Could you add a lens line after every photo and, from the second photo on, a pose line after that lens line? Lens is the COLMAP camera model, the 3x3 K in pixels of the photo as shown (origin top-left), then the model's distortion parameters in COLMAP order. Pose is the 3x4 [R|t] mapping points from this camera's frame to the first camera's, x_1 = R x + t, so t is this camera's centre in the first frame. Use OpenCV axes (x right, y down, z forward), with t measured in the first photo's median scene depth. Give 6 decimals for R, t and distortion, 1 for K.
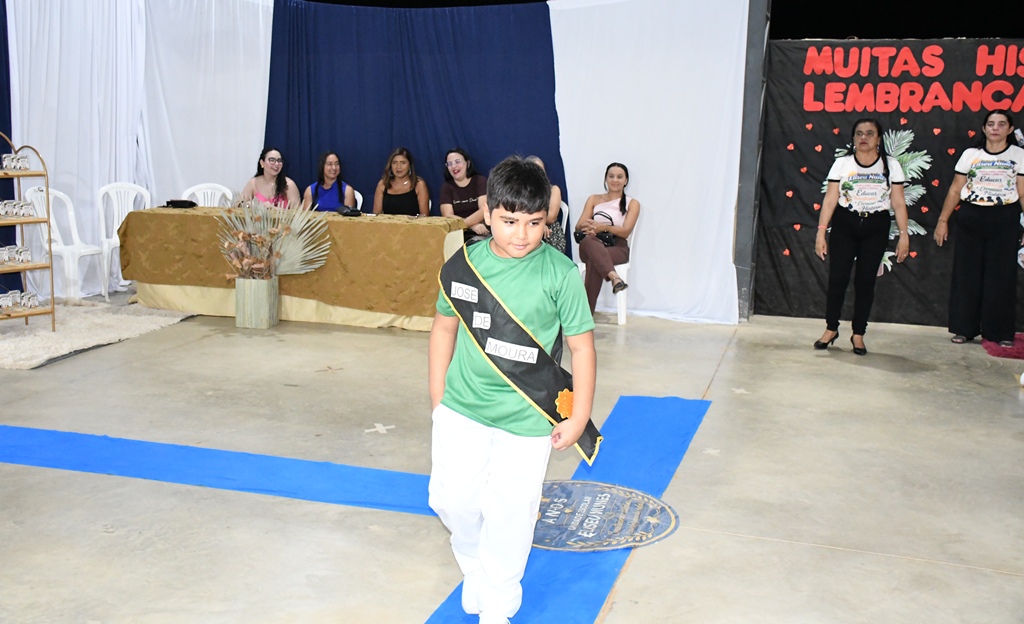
lens RADIAL K [[1162.1, 0, 509.4], [0, 1162.1, 282.4], [0, 0, 1]] dist [-0.008716, 0.307649]
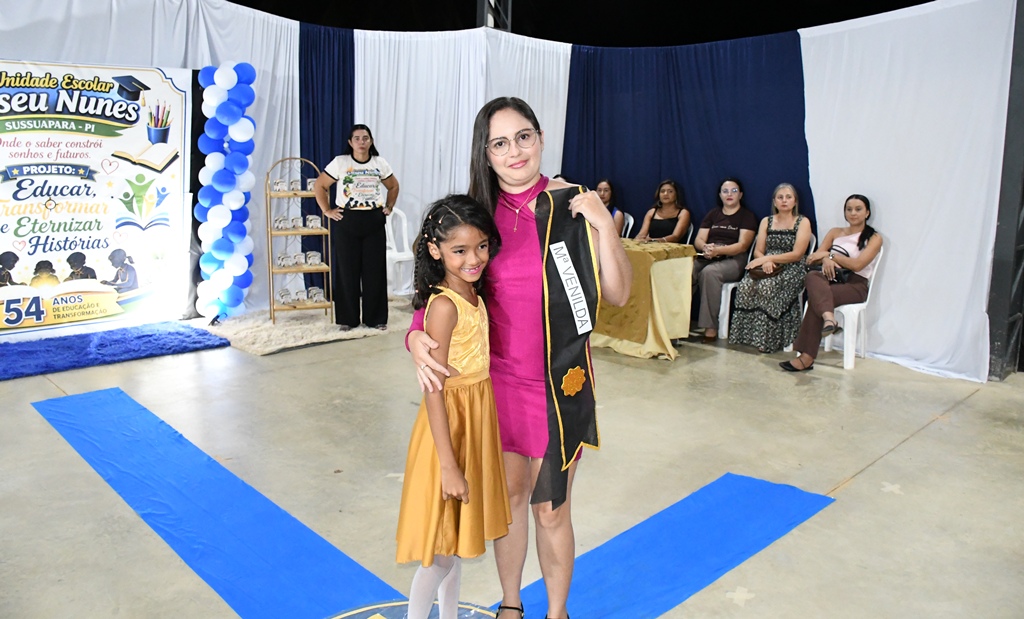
lens RADIAL K [[825.1, 0, 515.7], [0, 825.1, 267.1], [0, 0, 1]] dist [-0.174210, 0.136225]
pose [[0.871166, 0.060851, -0.487203, 0.178005], [-0.067352, 0.997720, 0.004183, -0.030533], [0.486347, 0.029171, 0.873278, 0.320849]]
